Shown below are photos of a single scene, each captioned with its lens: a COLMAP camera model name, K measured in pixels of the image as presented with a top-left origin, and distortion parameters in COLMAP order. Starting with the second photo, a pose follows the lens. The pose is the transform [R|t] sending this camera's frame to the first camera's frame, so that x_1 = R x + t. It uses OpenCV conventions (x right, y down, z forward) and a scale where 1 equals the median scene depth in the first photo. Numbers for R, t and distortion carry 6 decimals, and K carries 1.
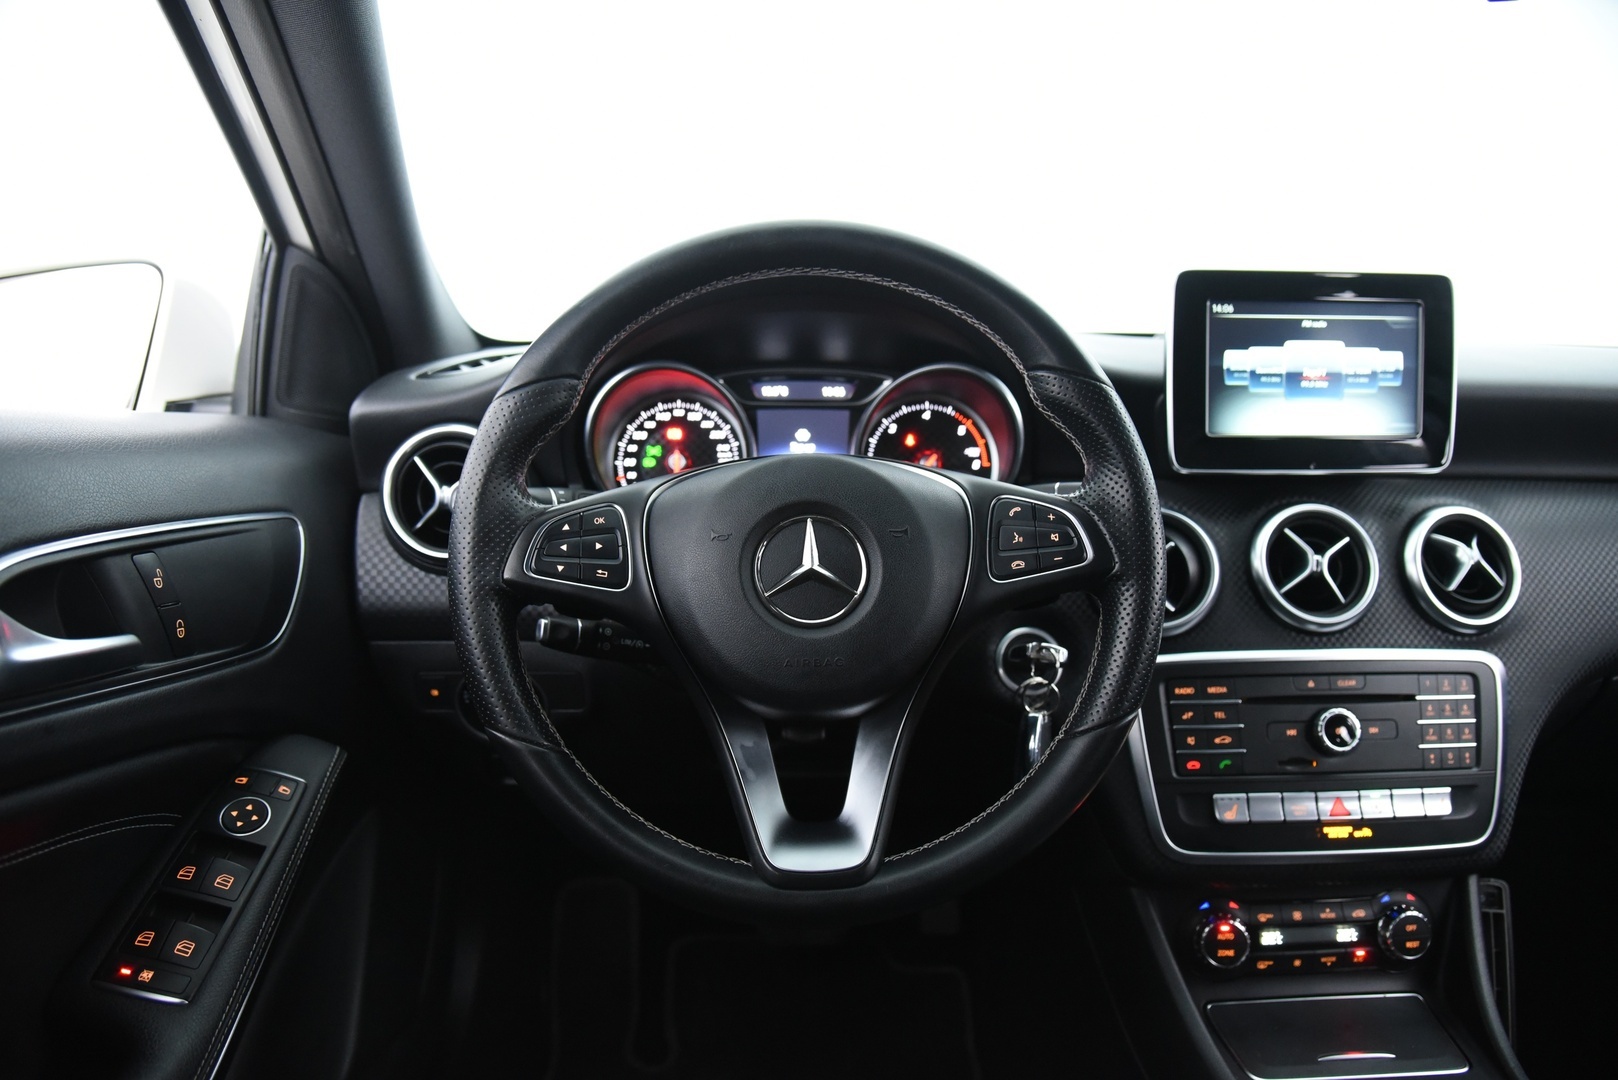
lens RADIAL K [[1140.3, 0, 797.7], [0, 1140.3, 537.9], [0, 0, 1]] dist [-0.103845, 0.050435]
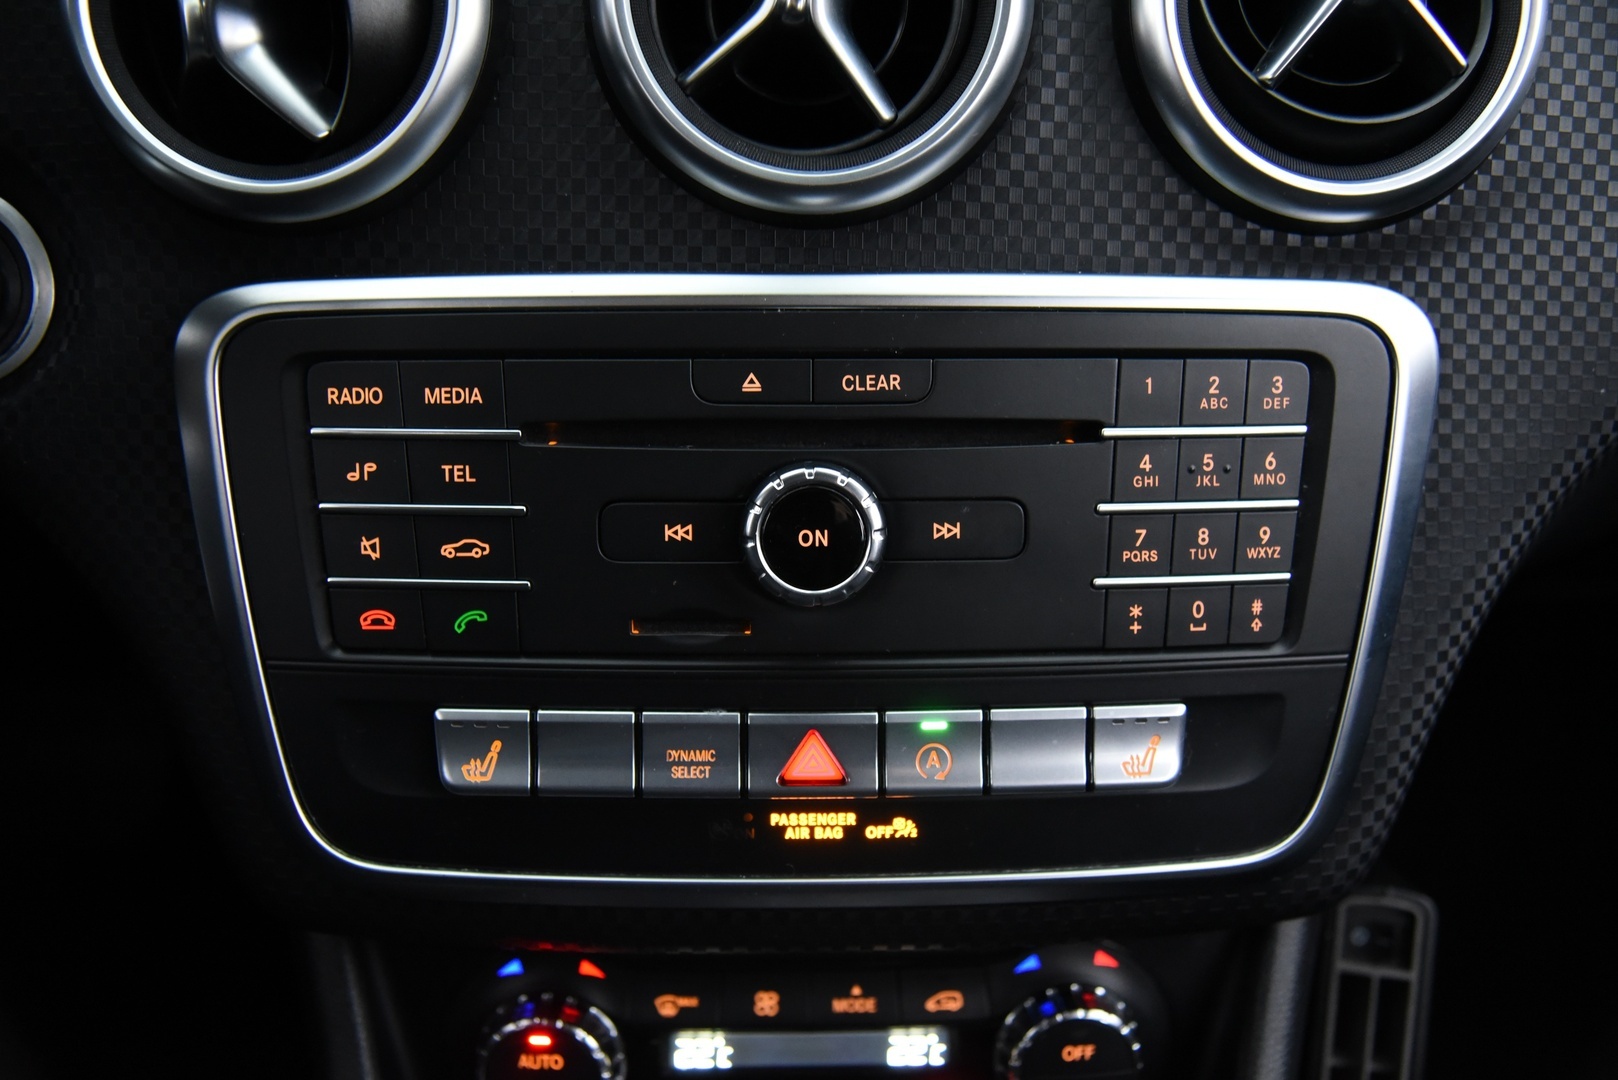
lens RADIAL K [[1790.3, 0, 809.0], [0, 1790.3, 540.0], [0, 0, 1]] dist [0.011082, 0.024664]
pose [[0.999929, 0.008945, -0.007832, 0.469725], [-0.006056, 0.950092, 0.311910, 0.014311], [0.010231, -0.311841, 0.950079, 0.493074]]
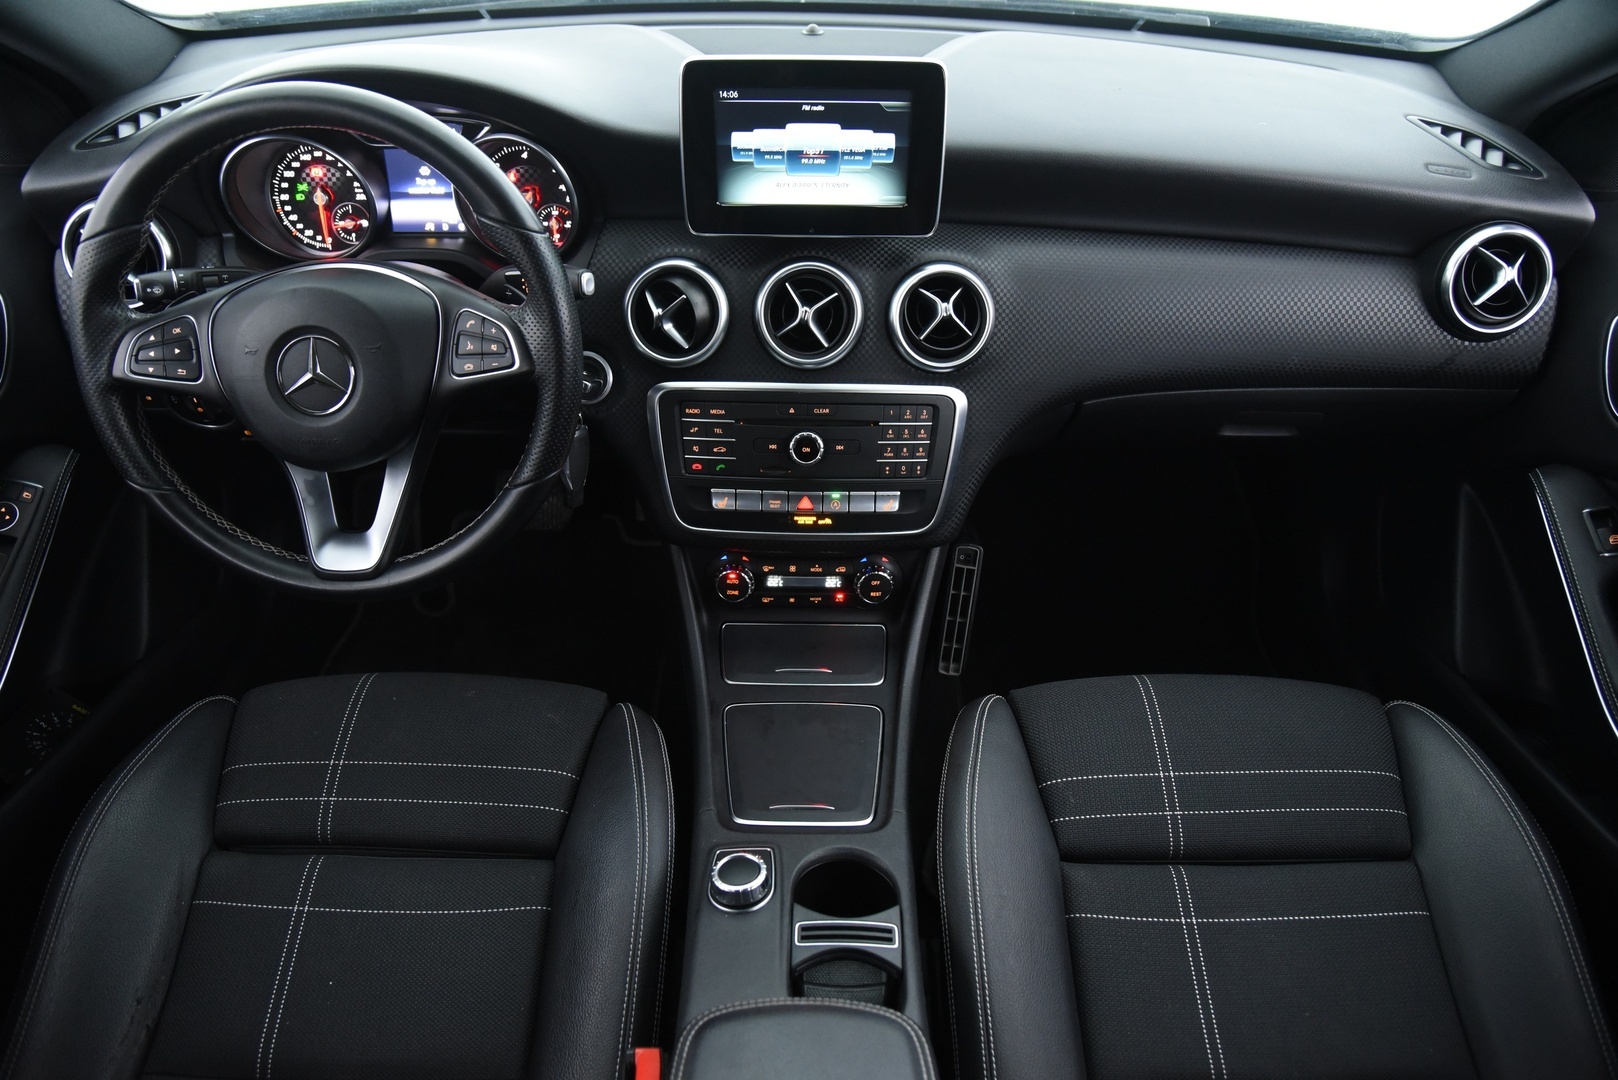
lens RADIAL K [[1140.3, 0, 797.7], [0, 1140.3, 537.9], [0, 0, 1]] dist [-0.103845, 0.050435]
pose [[0.999033, 0.033092, -0.028958, 0.497581], [-0.016443, 0.891894, 0.451945, -0.319374], [0.040783, -0.451032, 0.891576, -0.218030]]
